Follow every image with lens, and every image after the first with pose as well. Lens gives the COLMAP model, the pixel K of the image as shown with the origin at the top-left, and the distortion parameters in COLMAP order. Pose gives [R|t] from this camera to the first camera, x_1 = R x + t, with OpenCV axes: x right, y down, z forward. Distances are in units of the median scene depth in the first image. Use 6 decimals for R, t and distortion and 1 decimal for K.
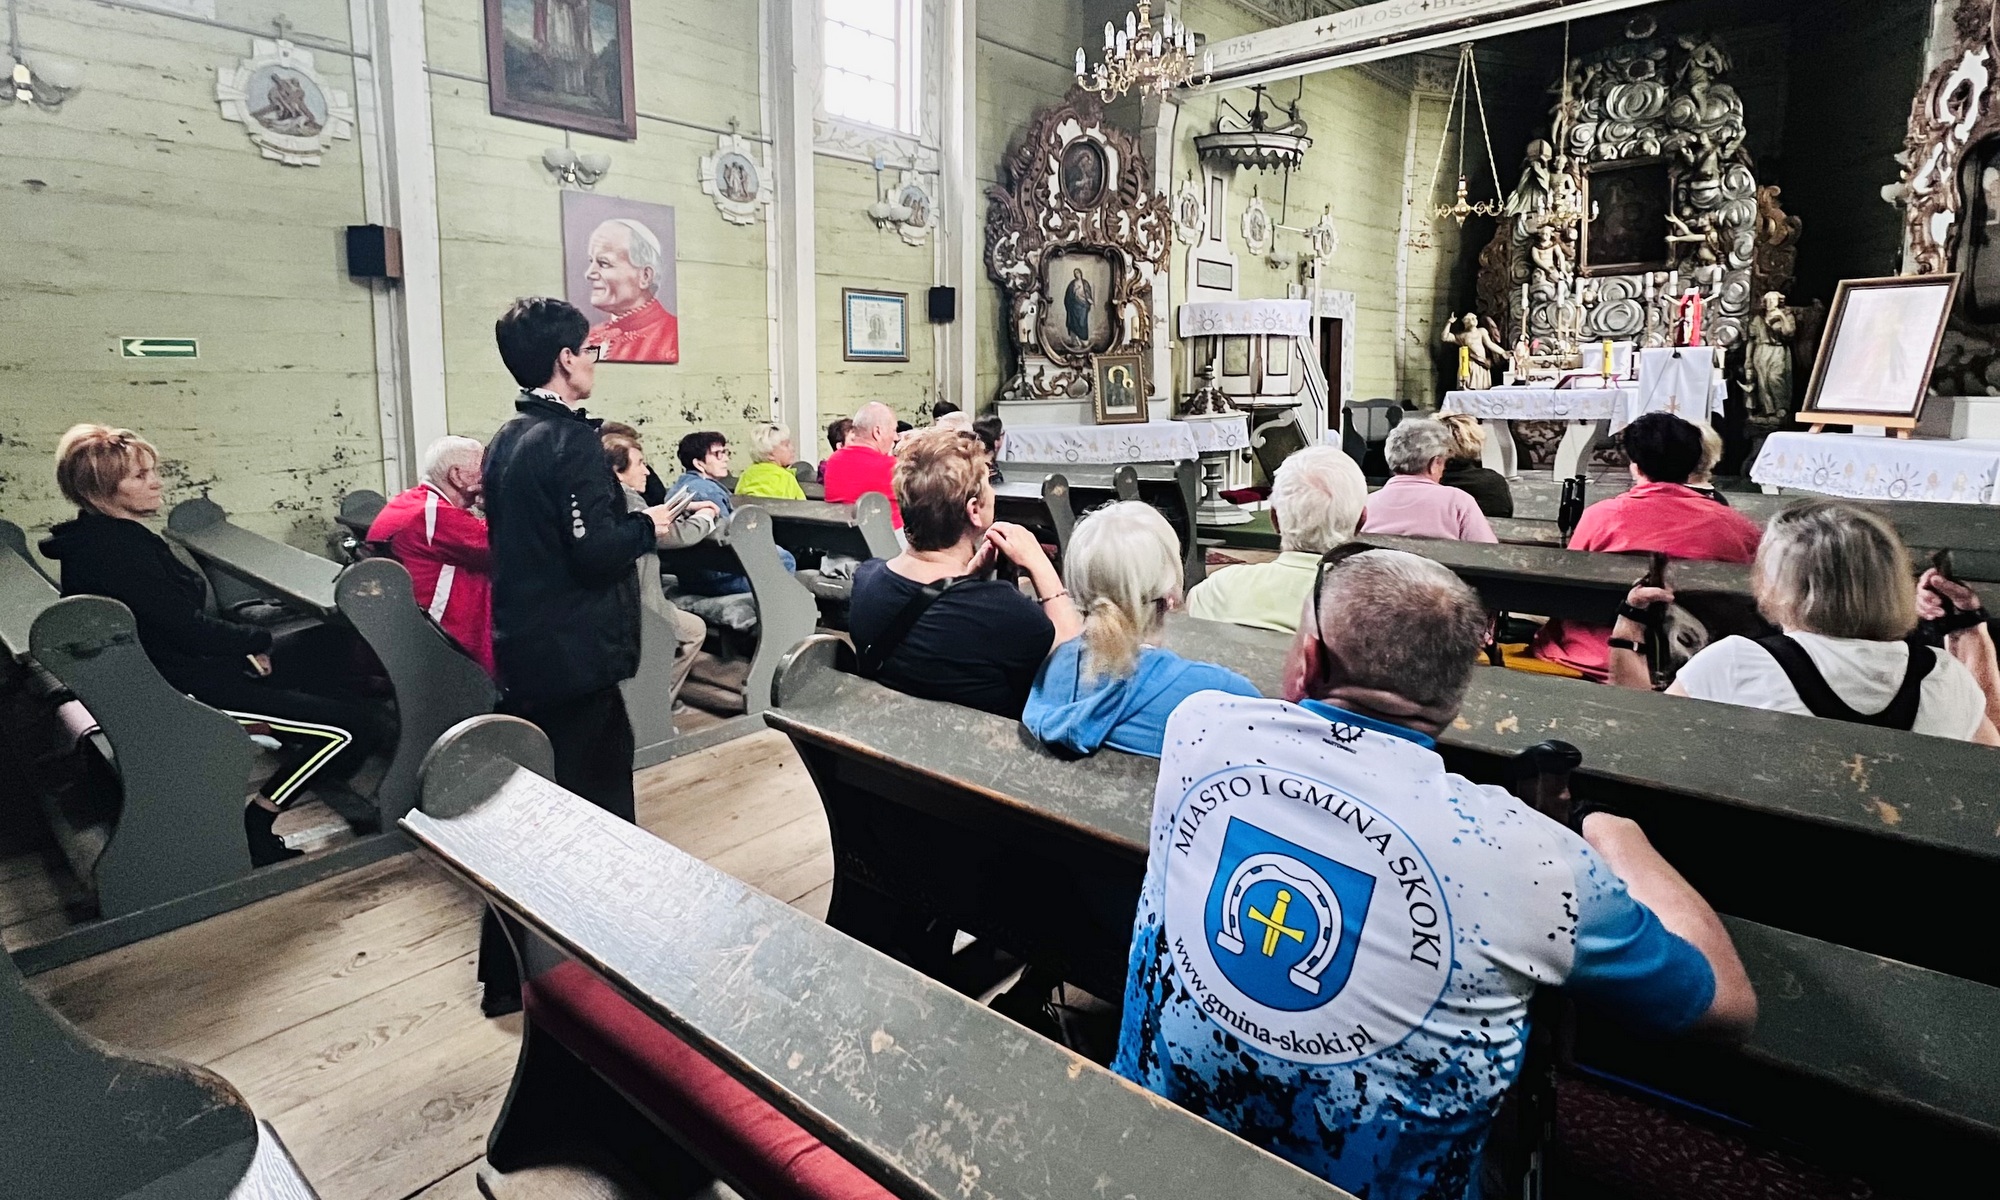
lens RADIAL K [[1017.6, 0, 1064.7], [0, 1017.6, 477.7], [0, 0, 1]] dist [-0.000698, 0.000215]
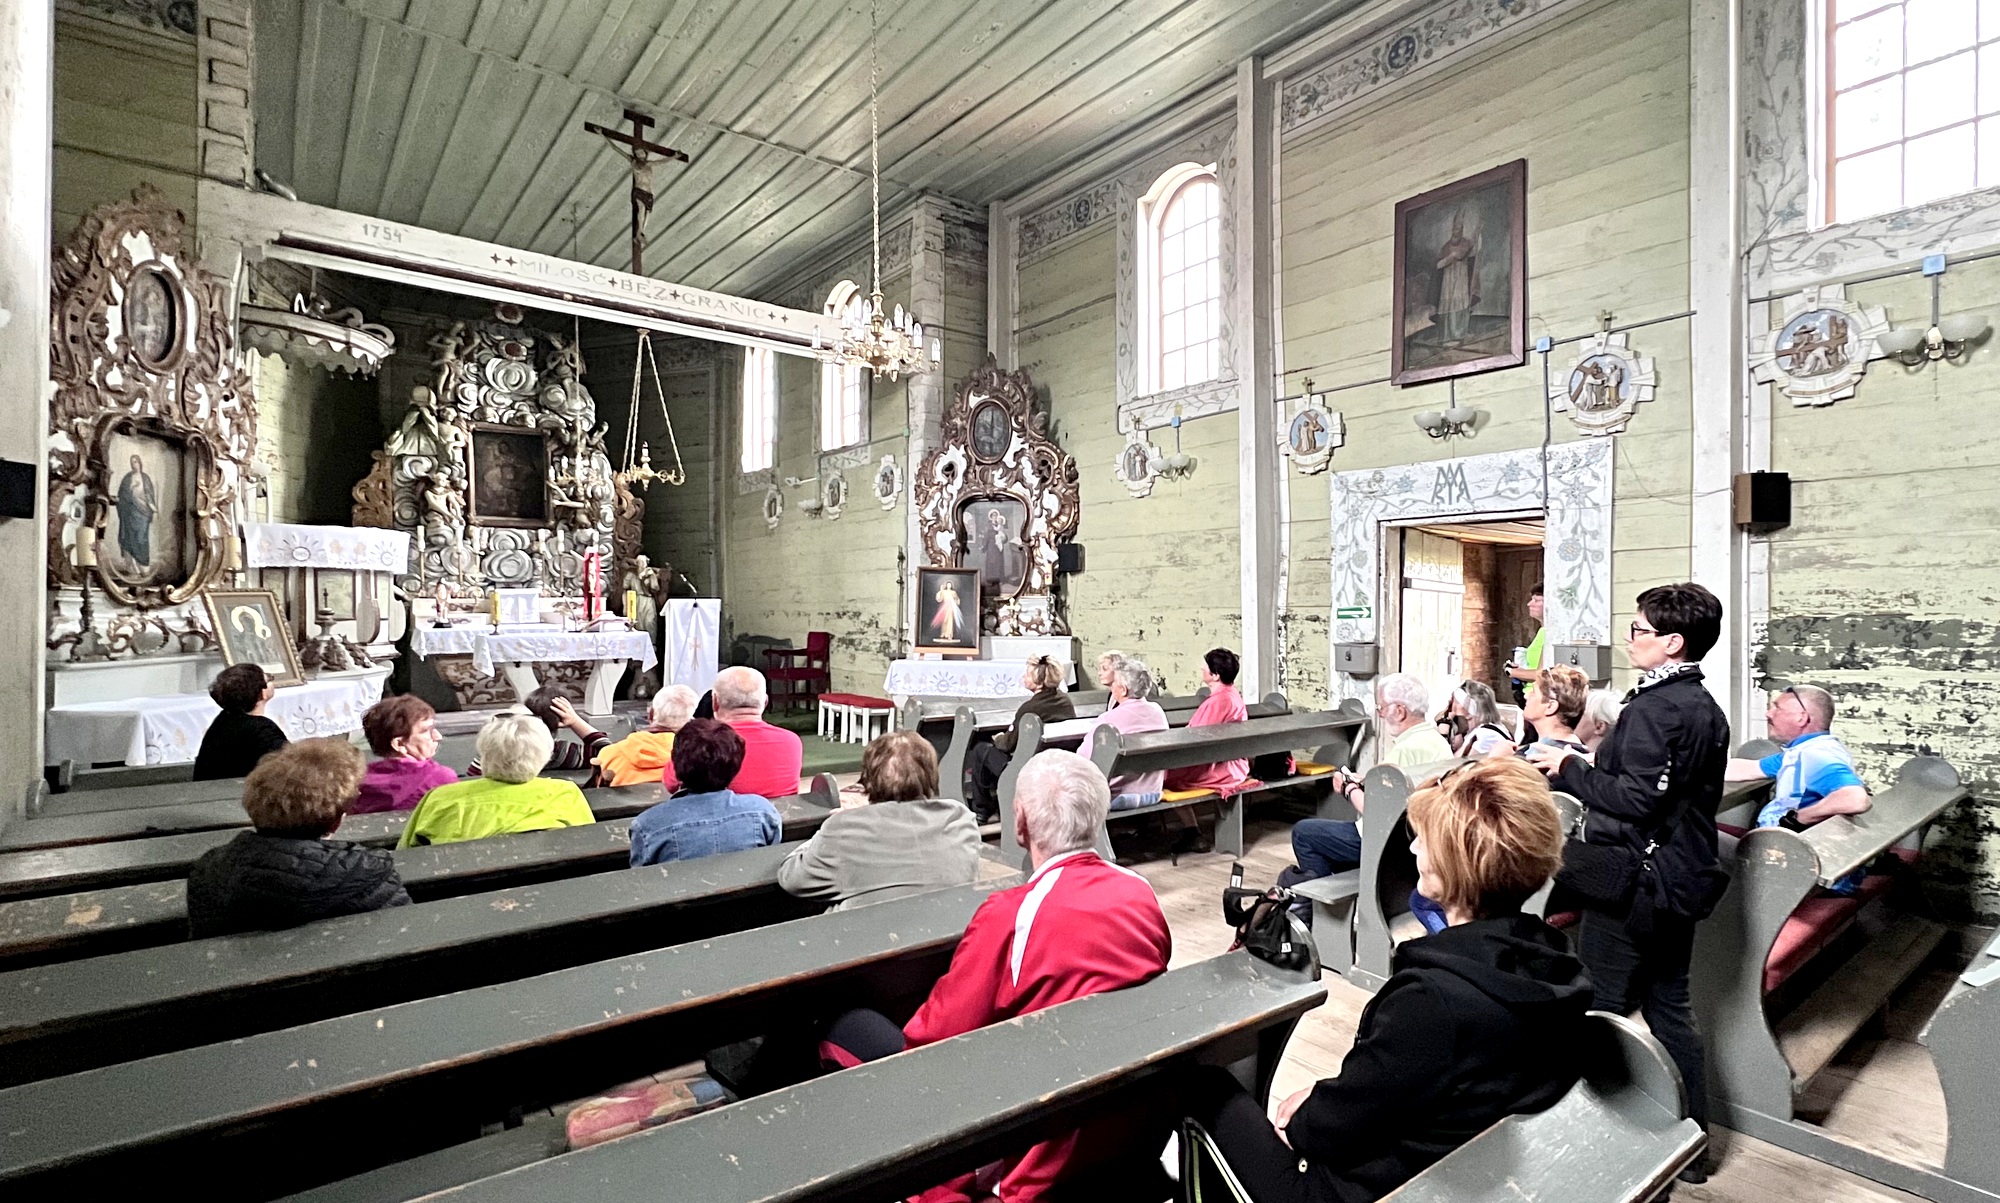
lens RADIAL K [[958.2, 0, 1000.0], [0, 958.2, 601.5], [0, 0, 1]] dist [0.000139, 0.000211]
pose [[0.233228, 0.020719, 0.972201, -0.381878], [0.086137, 0.995403, -0.041877, -0.033723], [-0.968600, 0.093509, 0.230371, 0.283163]]
